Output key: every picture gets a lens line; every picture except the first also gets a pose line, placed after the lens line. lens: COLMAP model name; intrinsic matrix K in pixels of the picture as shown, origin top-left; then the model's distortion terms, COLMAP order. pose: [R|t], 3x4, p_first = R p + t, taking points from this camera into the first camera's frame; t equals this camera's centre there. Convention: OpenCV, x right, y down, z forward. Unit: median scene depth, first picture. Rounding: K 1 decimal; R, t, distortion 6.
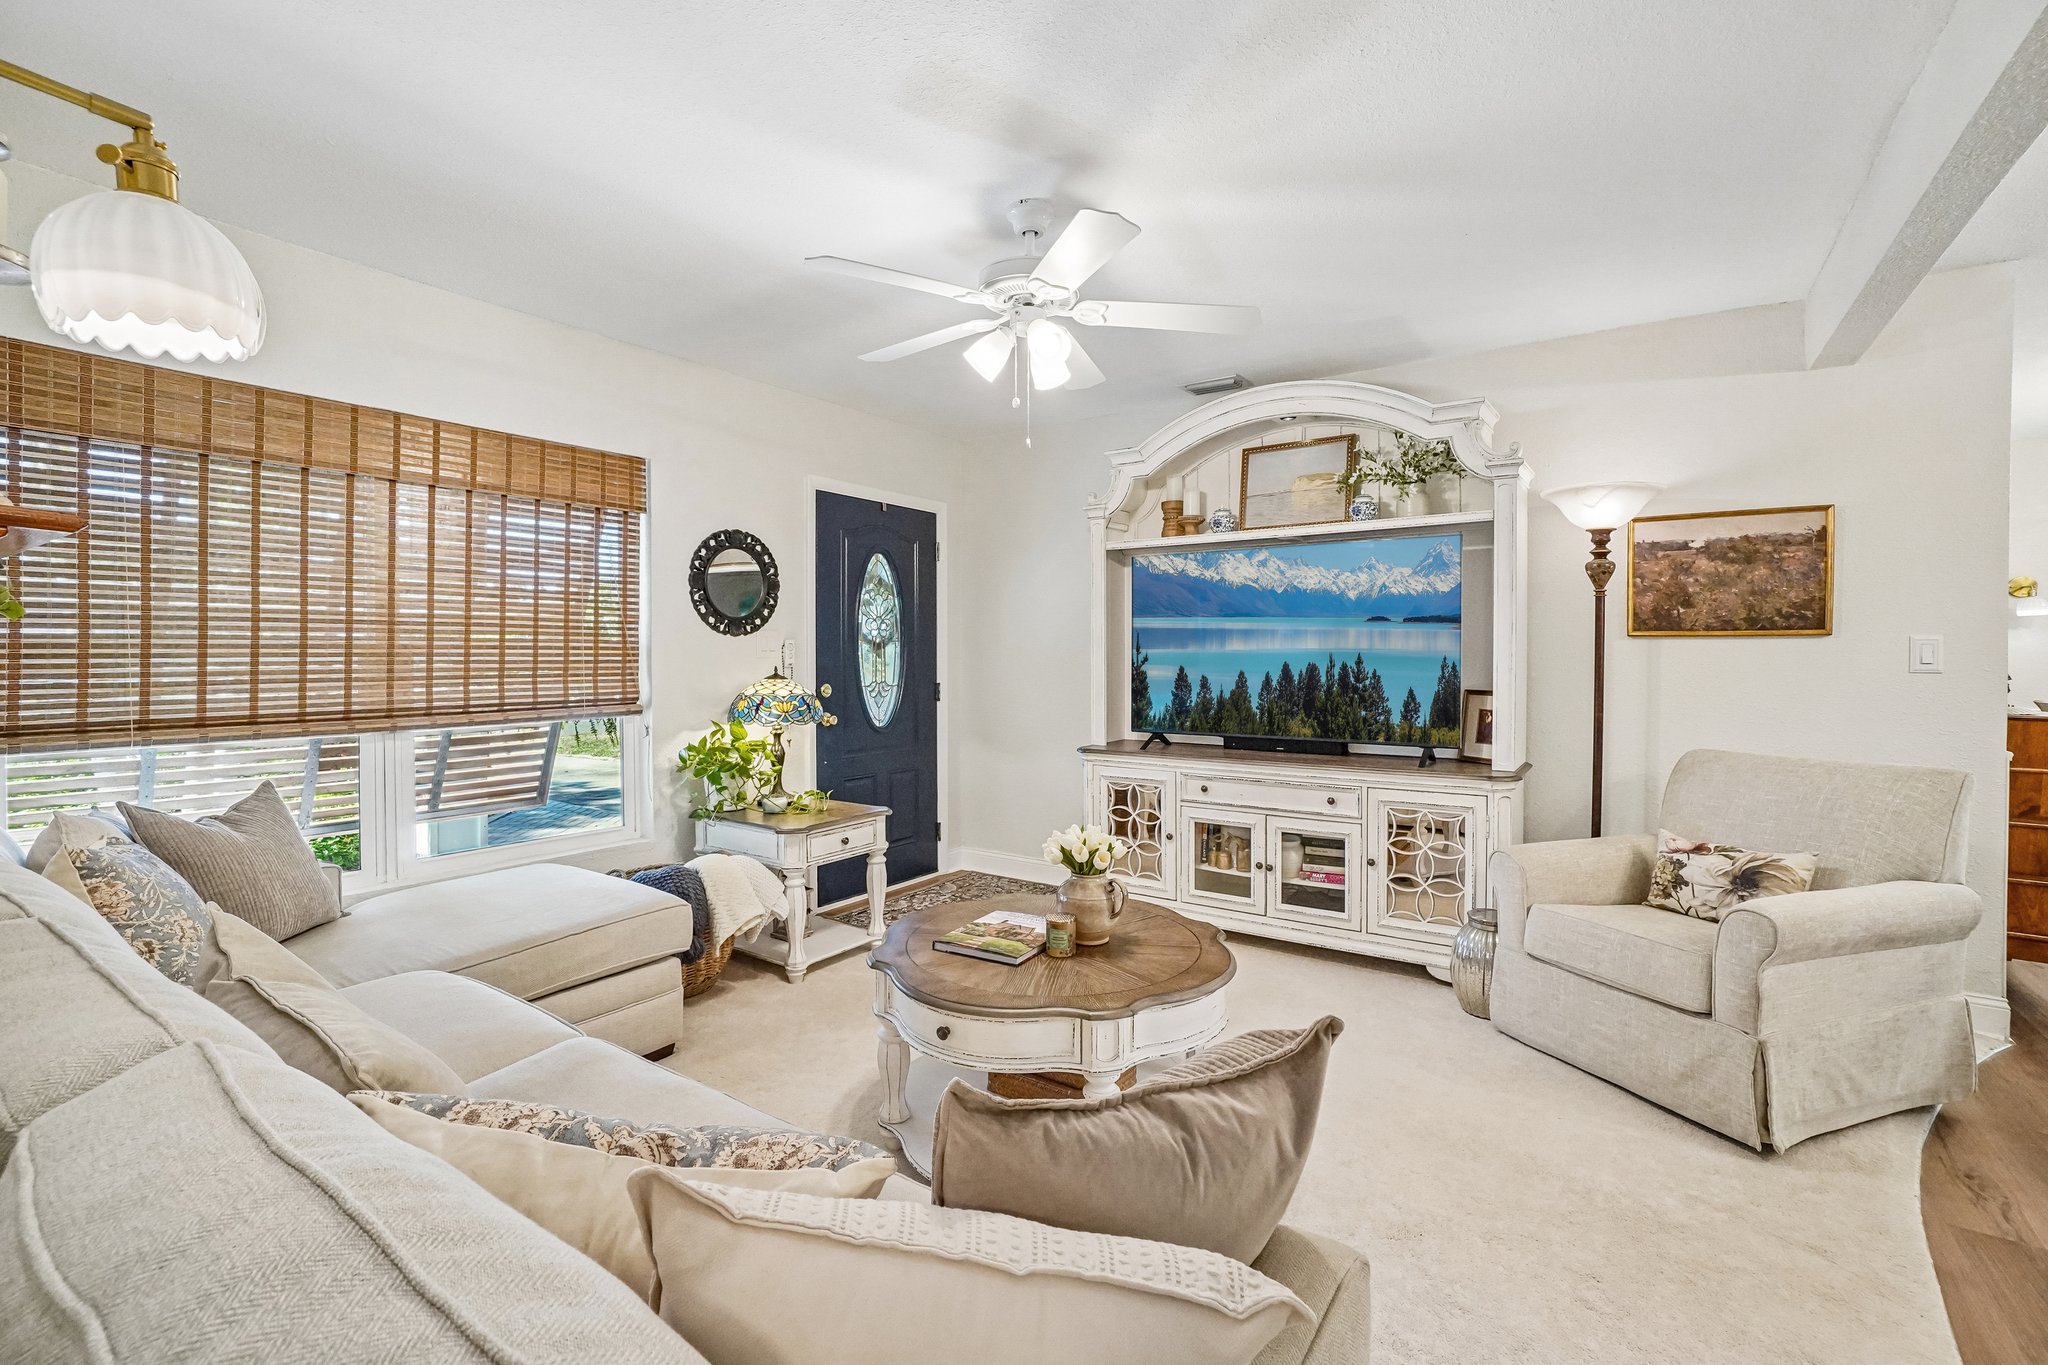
lens RADIAL K [[919.4, 0, 1020.7], [0, 919.4, 655.0], [0, 0, 1]] dist [-0.052782, 0.019381]
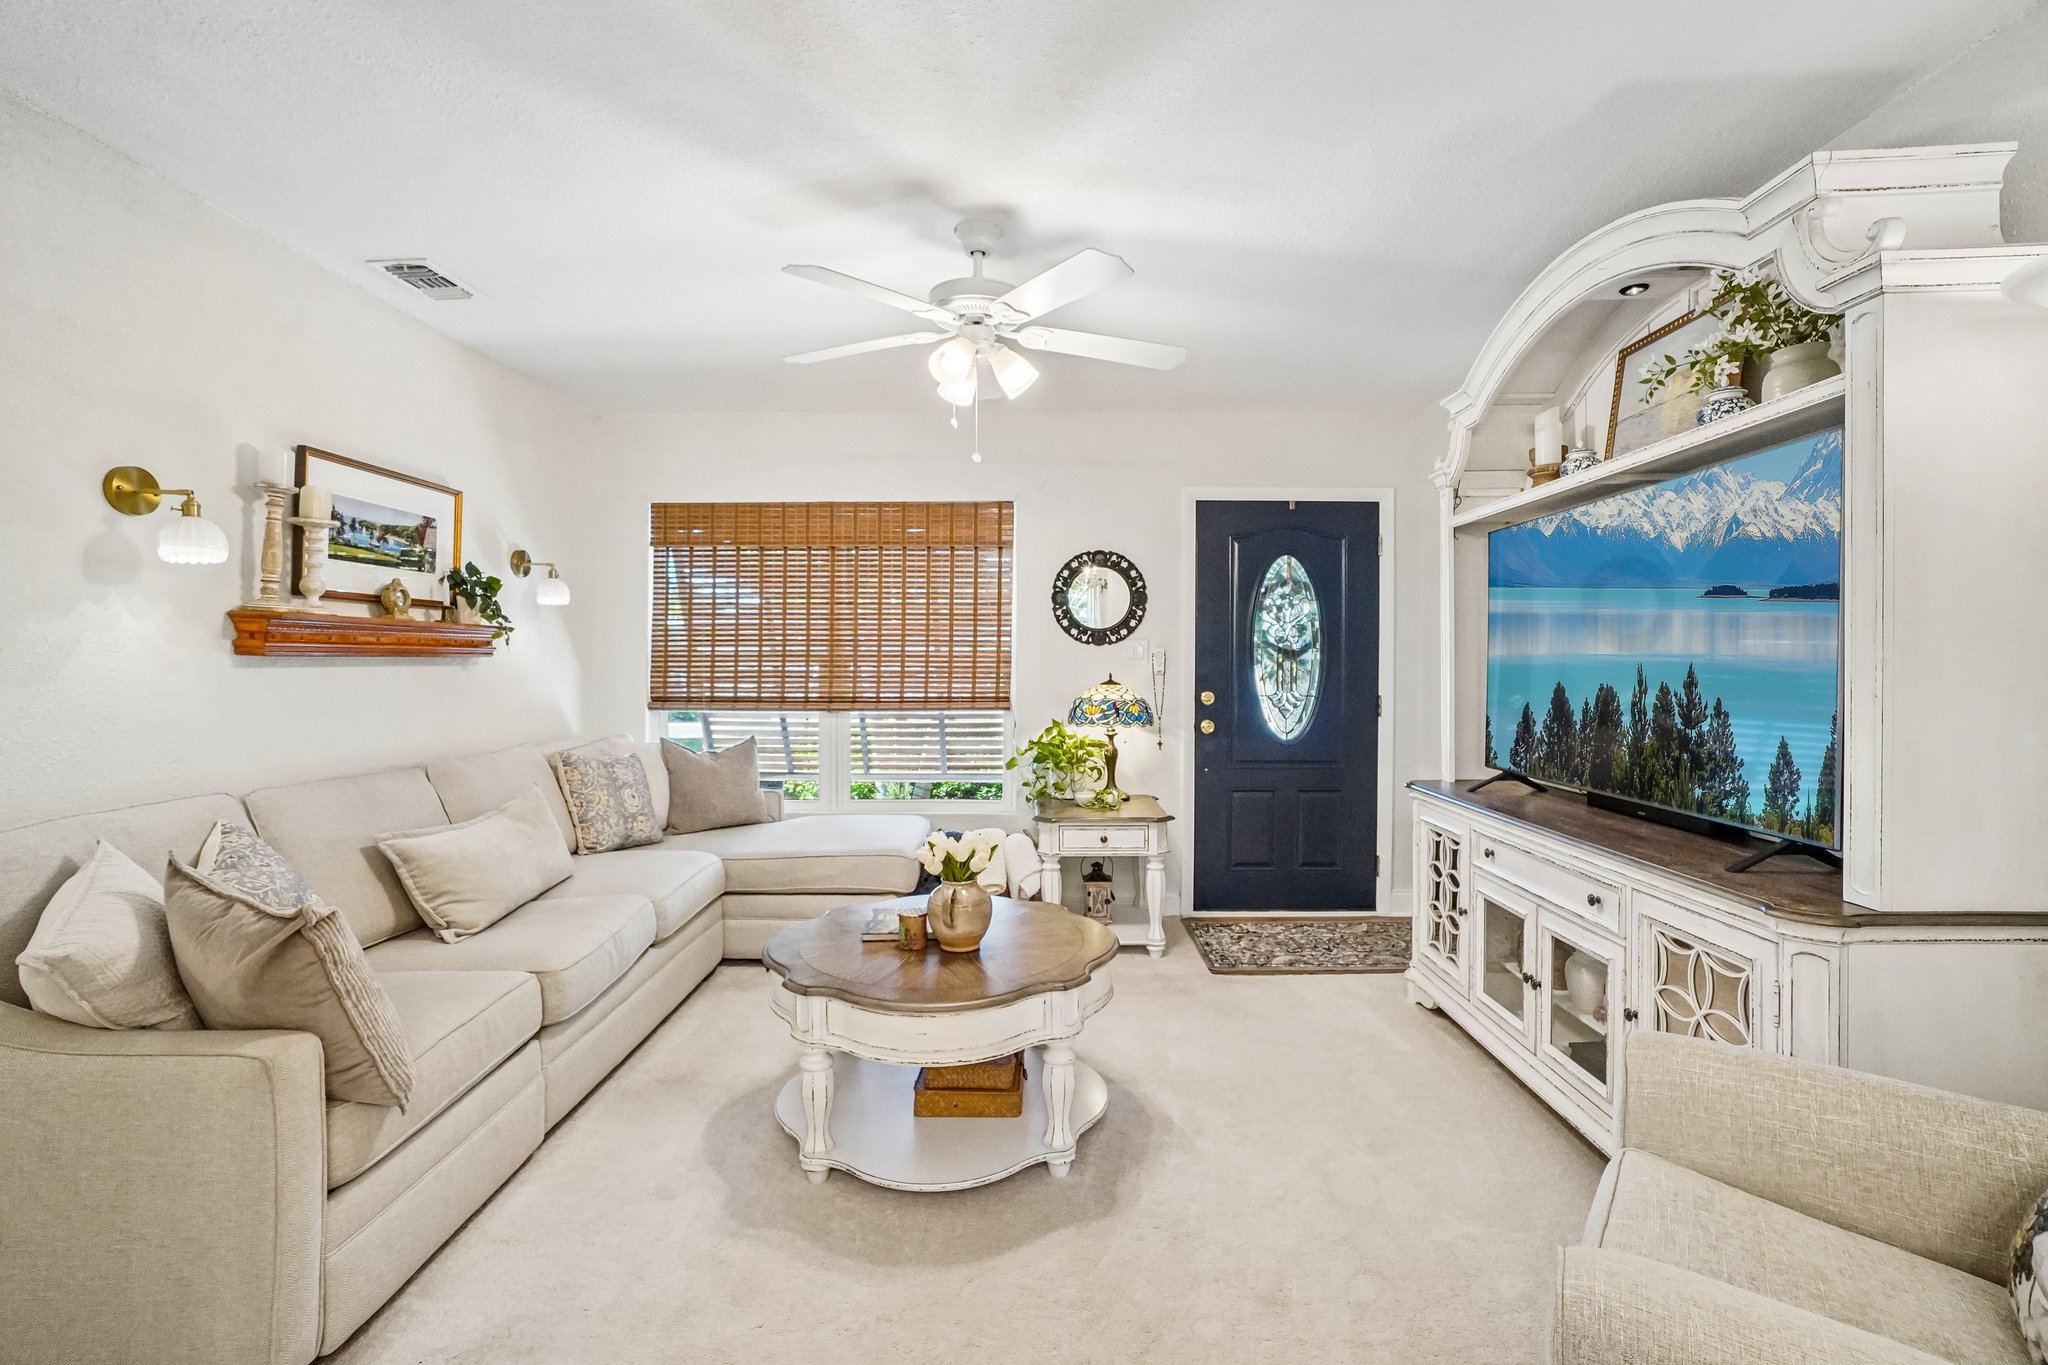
lens RADIAL K [[916.8, 0, 1022.4], [0, 916.8, 667.8], [0, 0, 1]] dist [-0.053512, 0.024499]
pose [[0.548038, 0.010086, -0.836393, 0.586411], [-0.002758, 0.999944, 0.010251, -0.004912], [0.836449, -0.003311, 0.548035, 0.314225]]
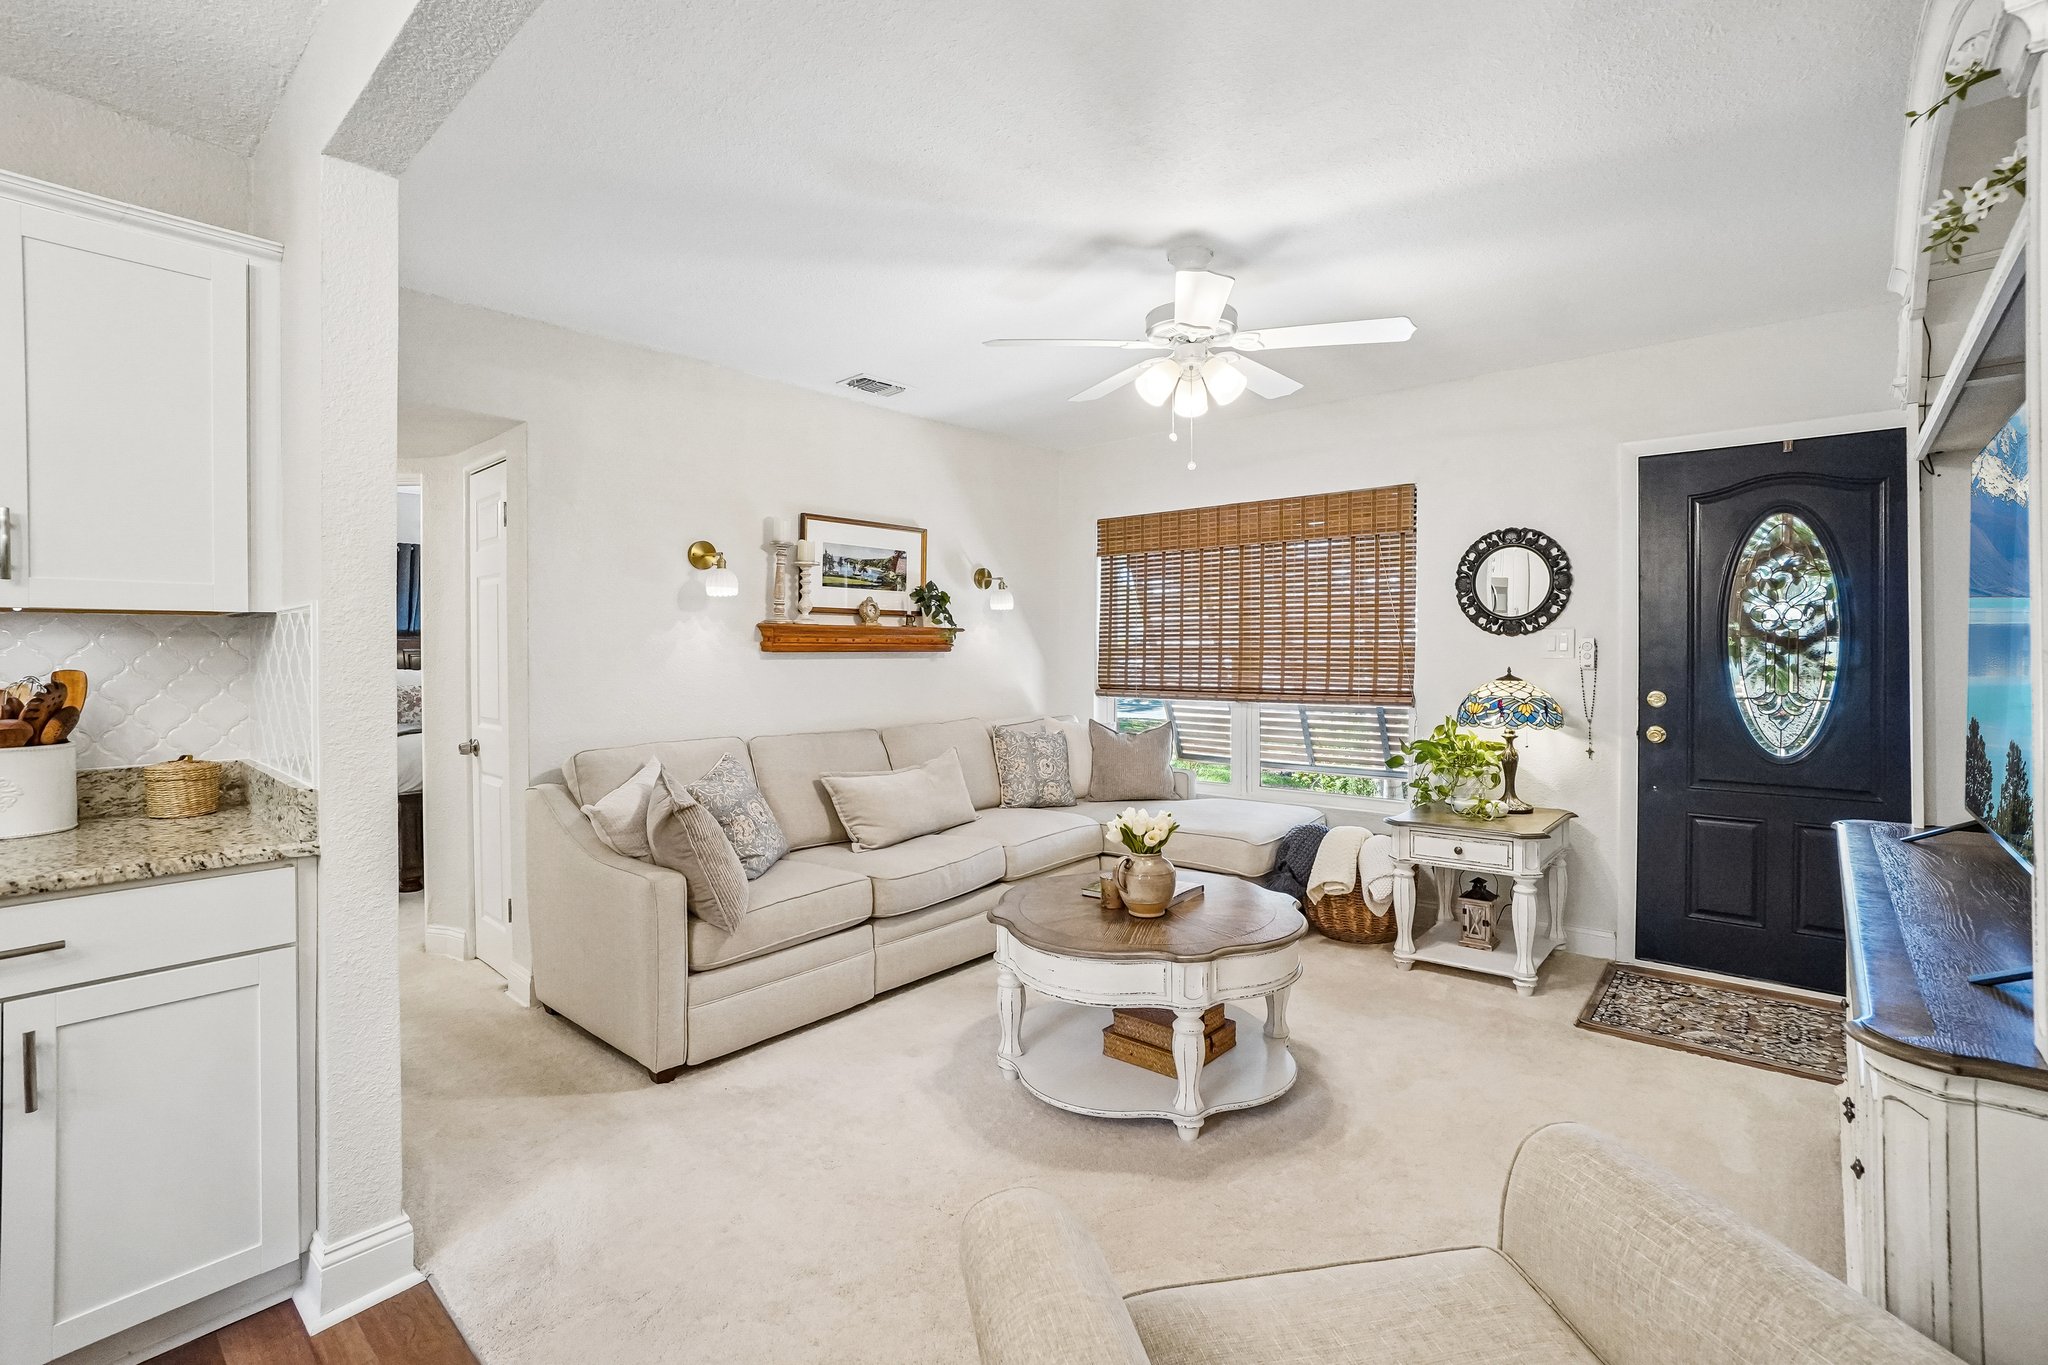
lens RADIAL K [[919.4, 0, 1020.7], [0, 919.4, 655.0], [0, 0, 1]] dist [-0.052782, 0.019381]
pose [[-0.115941, 0.006926, -0.993232, 0.736926], [0.002521, 0.999975, 0.006679, -0.008219], [0.993253, -0.001730, -0.115955, 0.599595]]
